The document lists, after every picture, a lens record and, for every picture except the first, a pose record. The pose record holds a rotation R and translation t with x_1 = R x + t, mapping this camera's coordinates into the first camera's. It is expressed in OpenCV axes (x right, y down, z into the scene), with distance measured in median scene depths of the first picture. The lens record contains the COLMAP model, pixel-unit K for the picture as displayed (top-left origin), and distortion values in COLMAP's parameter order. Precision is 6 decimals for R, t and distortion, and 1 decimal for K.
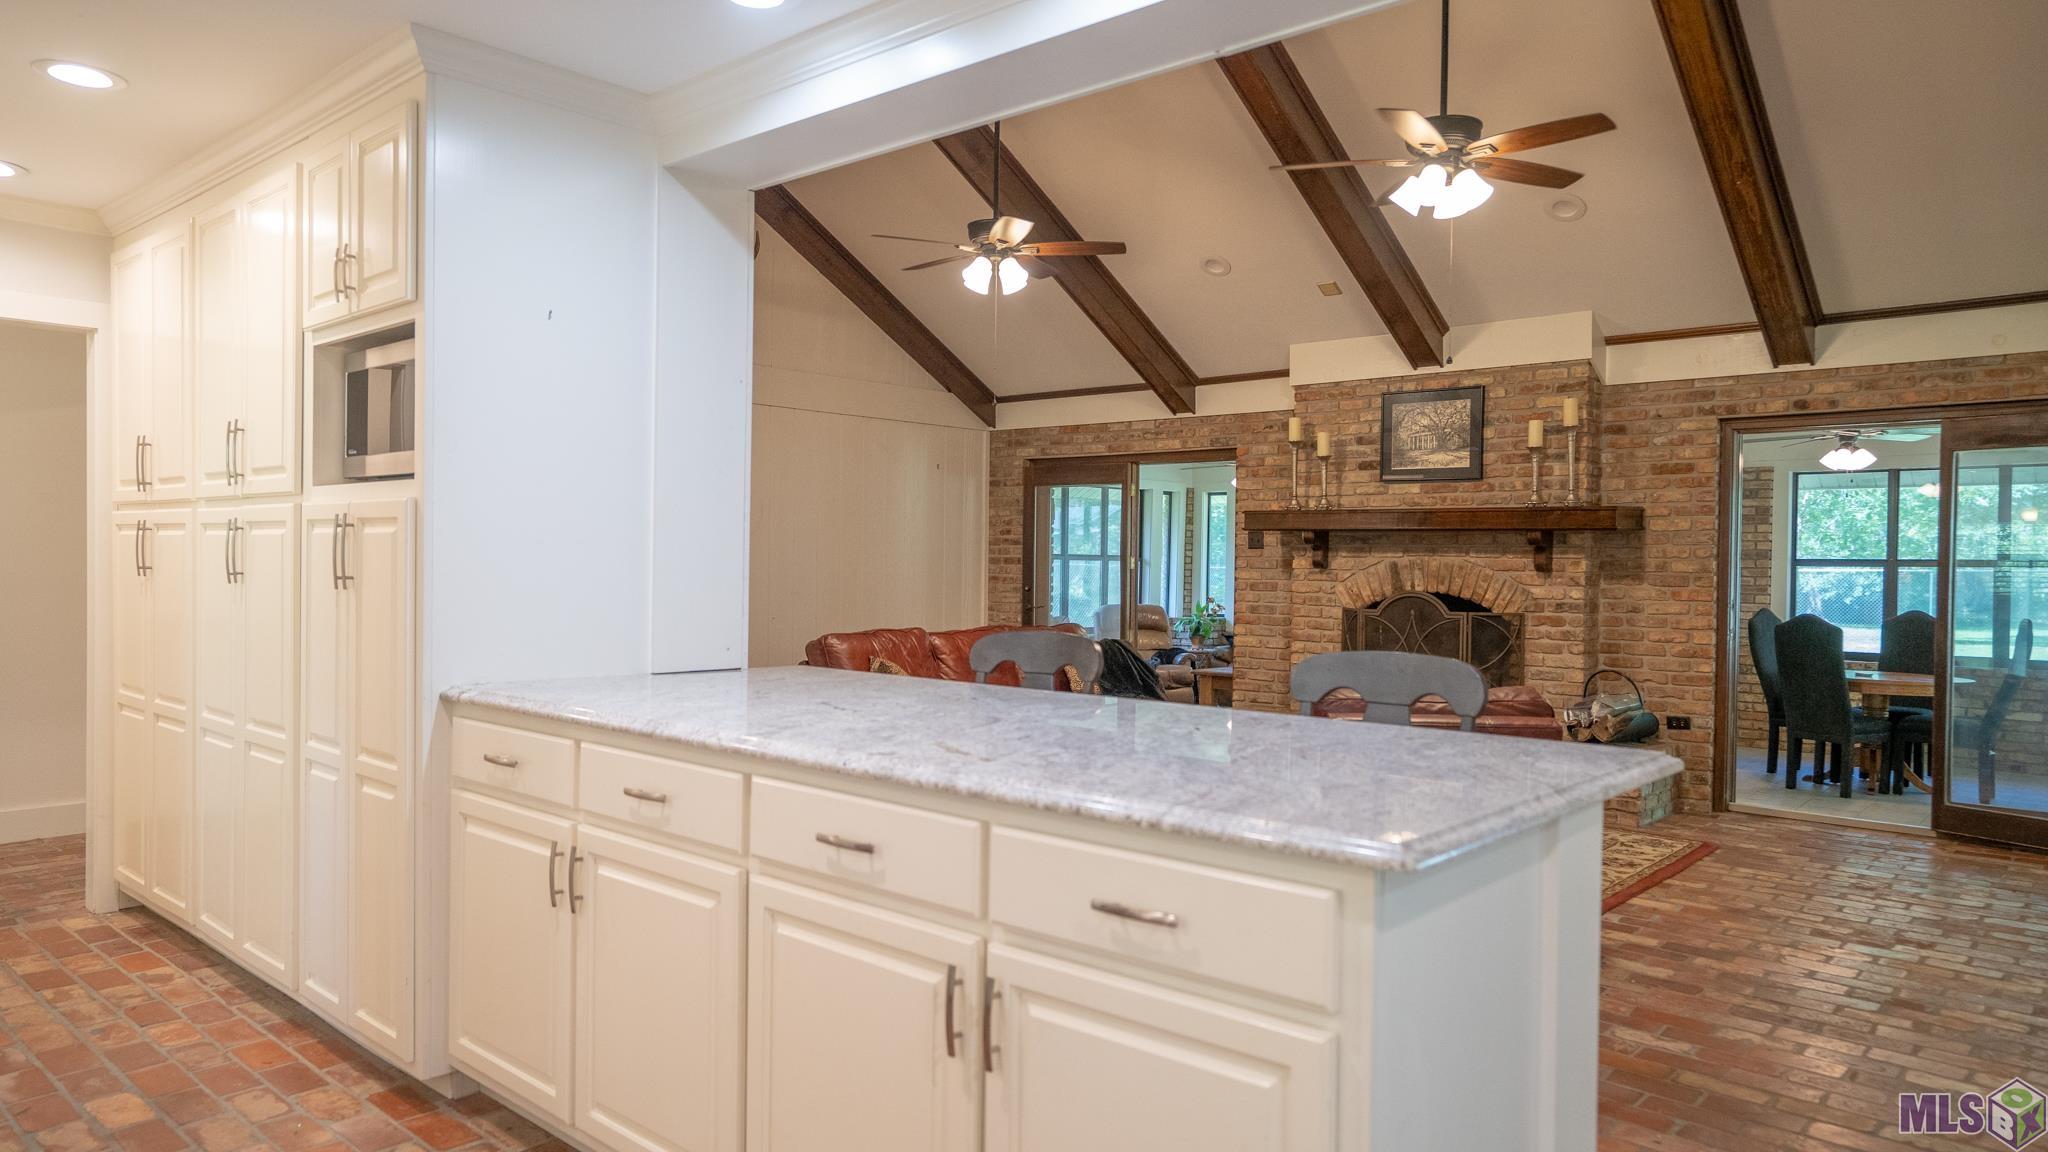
lens RADIAL K [[1298.4, 0, 1028.9], [0, 1298.4, 584.0], [0, 0, 1]] dist [0.002646, 0.001692]
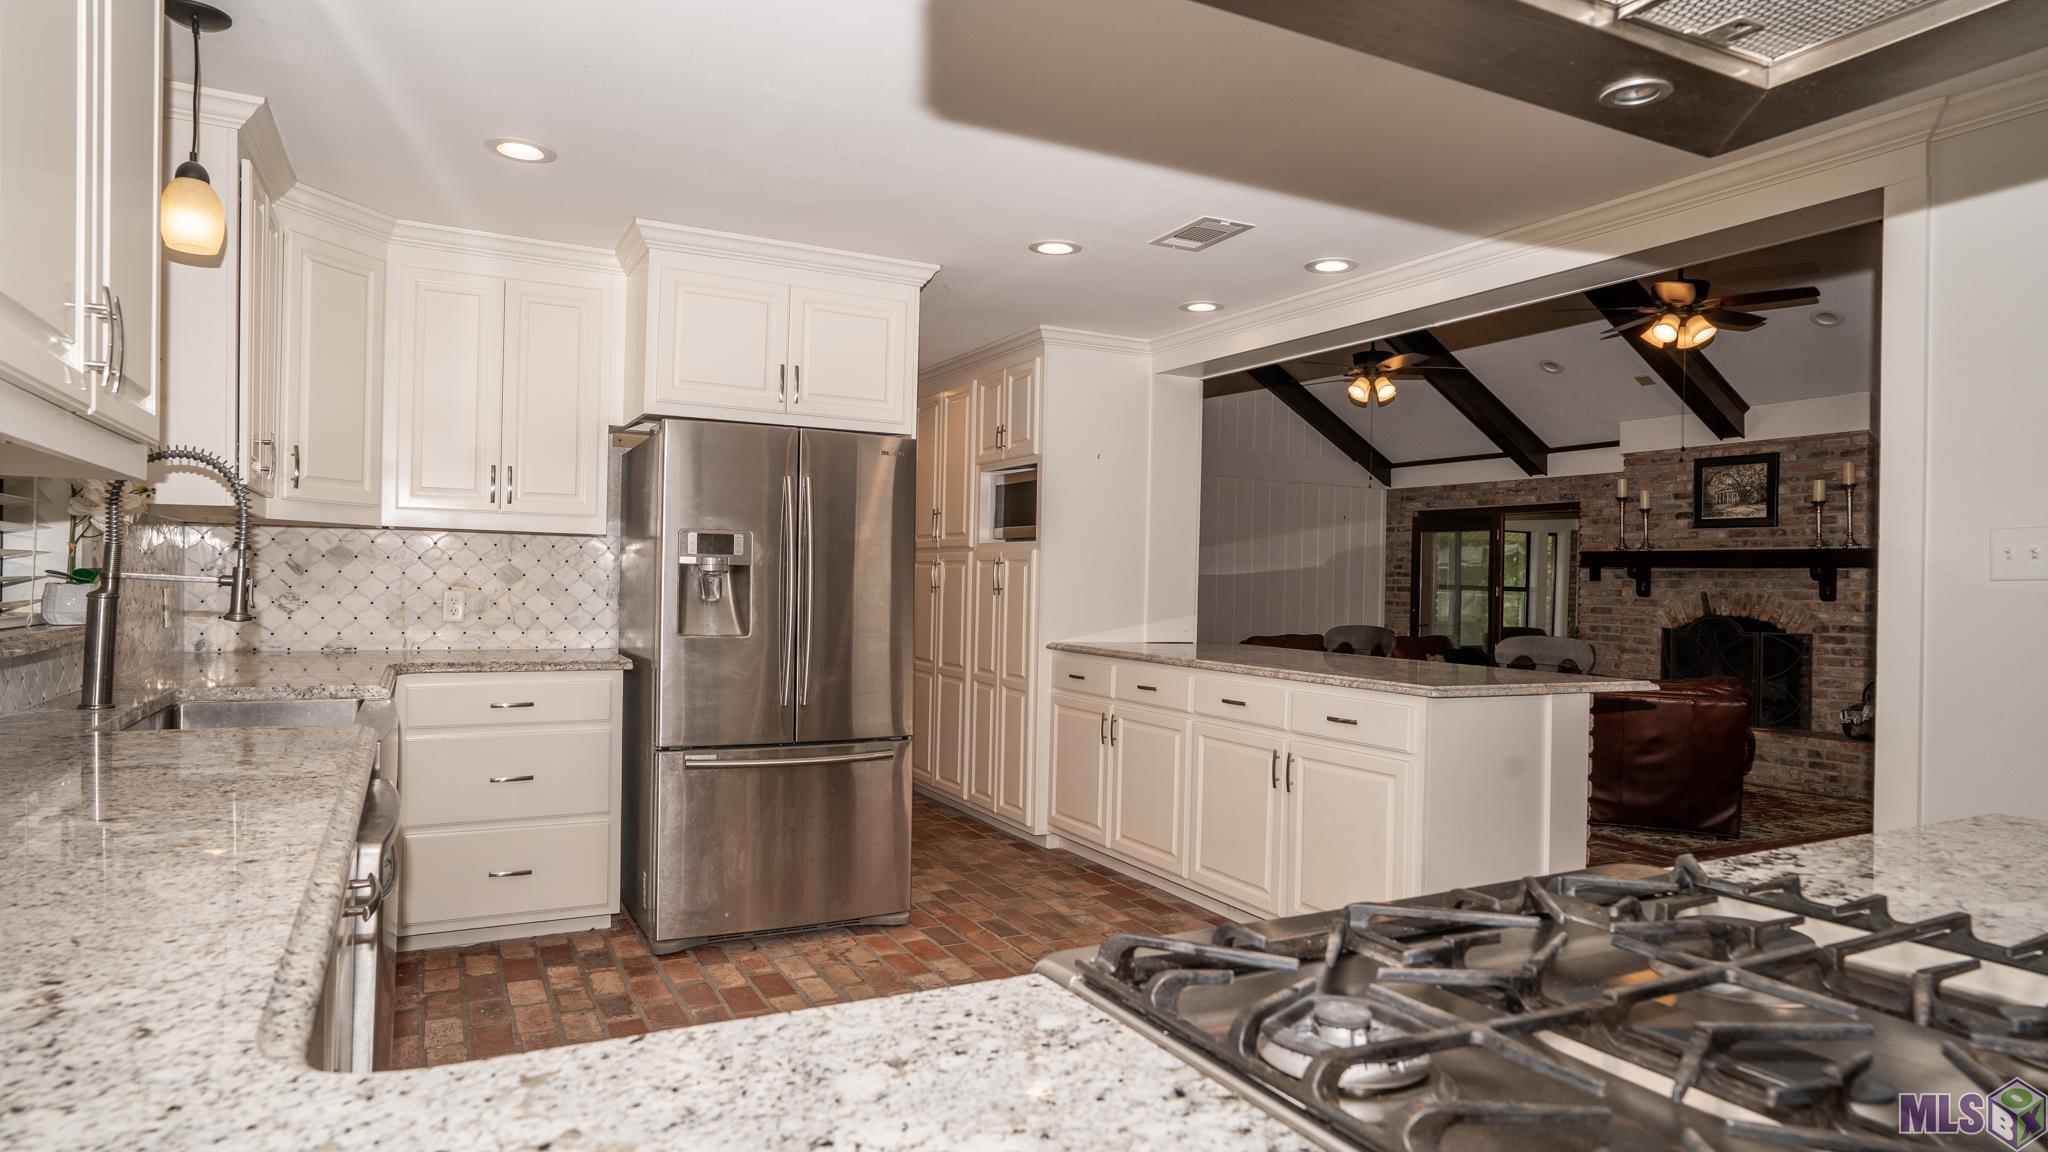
lens RADIAL K [[1178.7, 0, 1029.0], [0, 1178.7, 585.2], [0, 0, 1]] dist [0.003300, 0.001230]
pose [[0.934671, 0.008618, -0.355410, 0.074060], [-0.016762, 0.999663, -0.019841, 0.010633], [0.355119, 0.024503, 0.934500, -0.309229]]
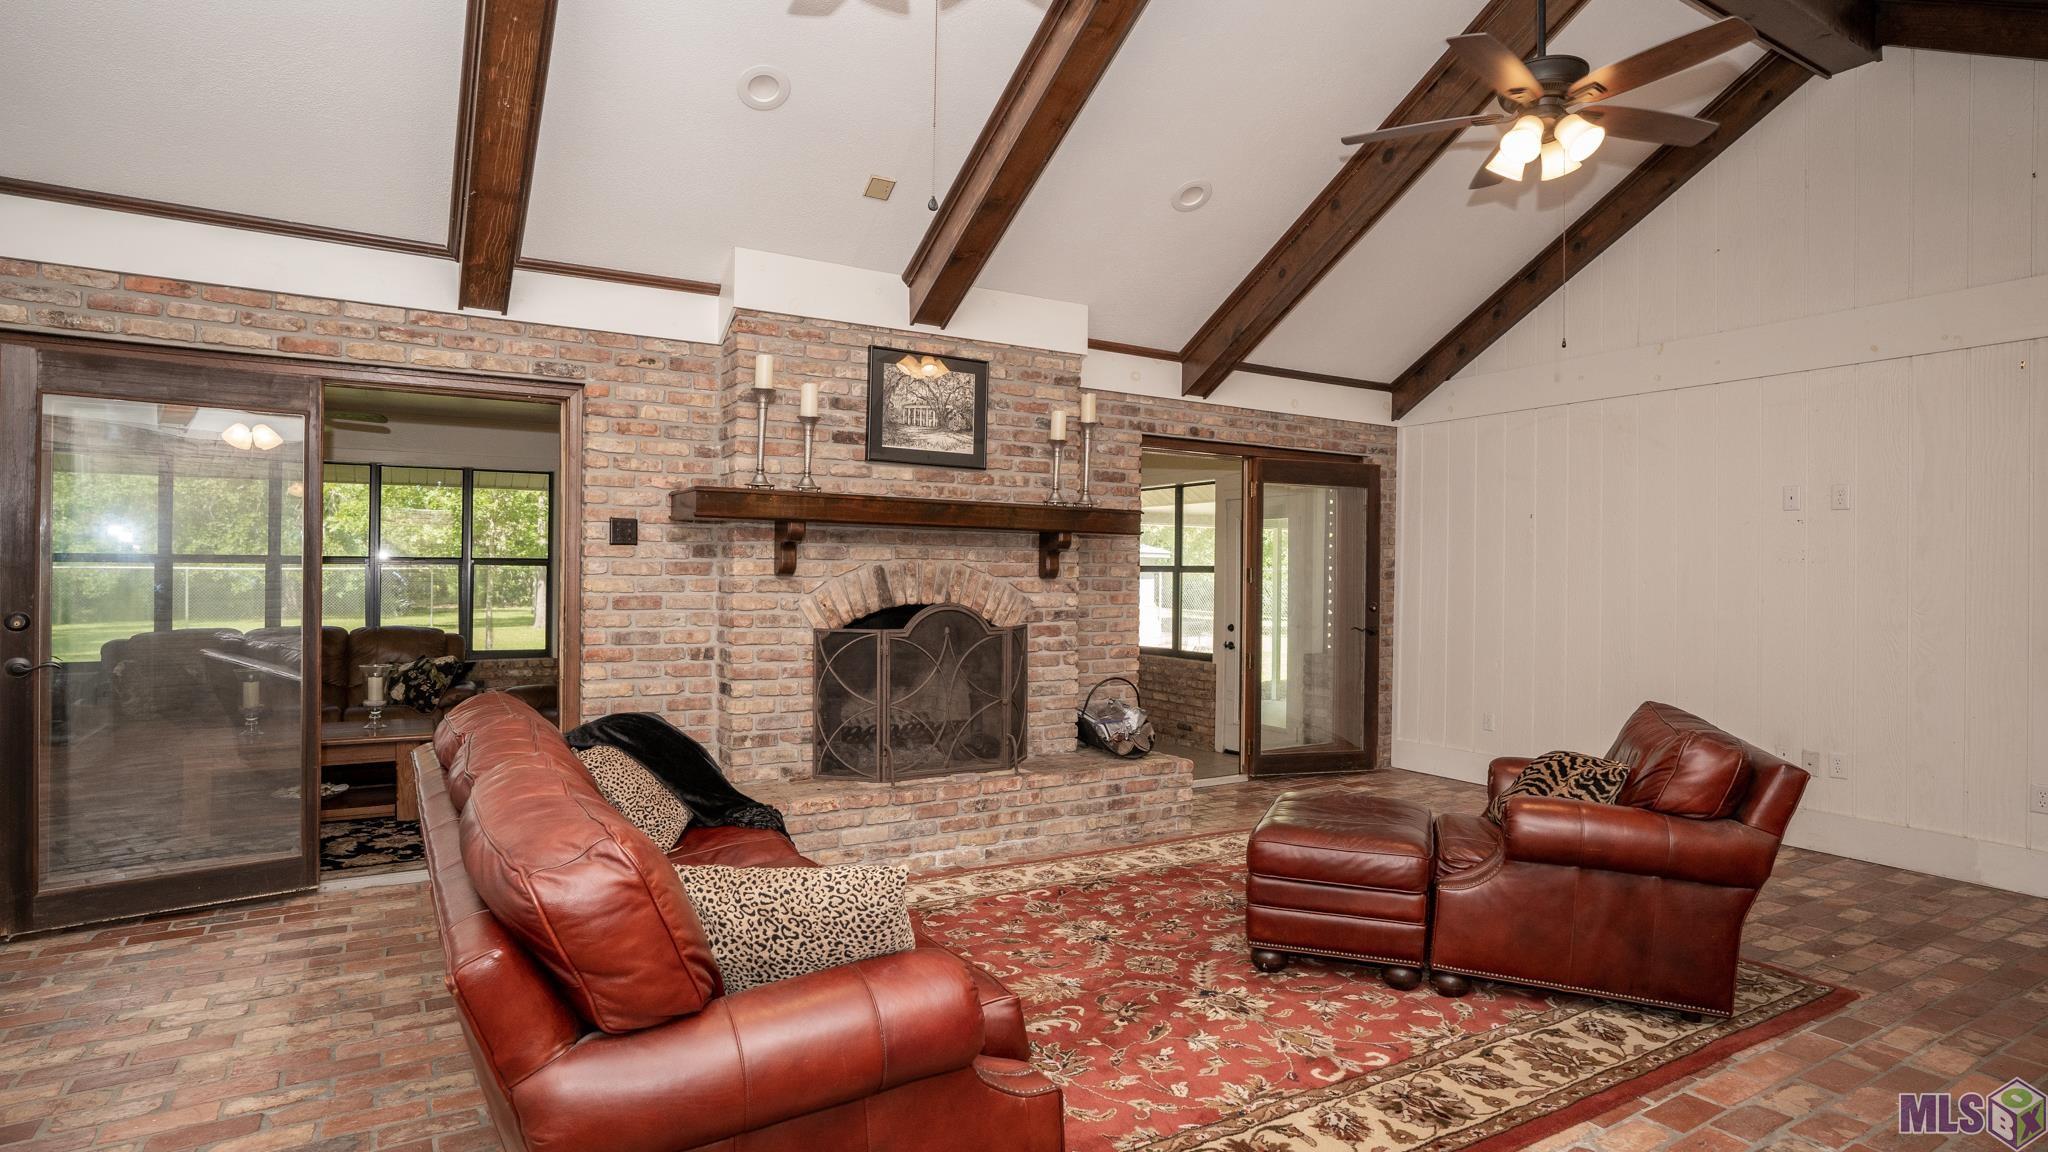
lens RADIAL K [[1073.9, 0, 1039.8], [0, 1073.9, 578.7], [0, 0, 1]] dist [-0.033514, 0.001567]
pose [[0.291741, -0.012077, 0.956421, -0.303190], [0.010587, 0.999900, 0.009396, -0.014407], [-0.956439, 0.007384, 0.291840, 0.718524]]
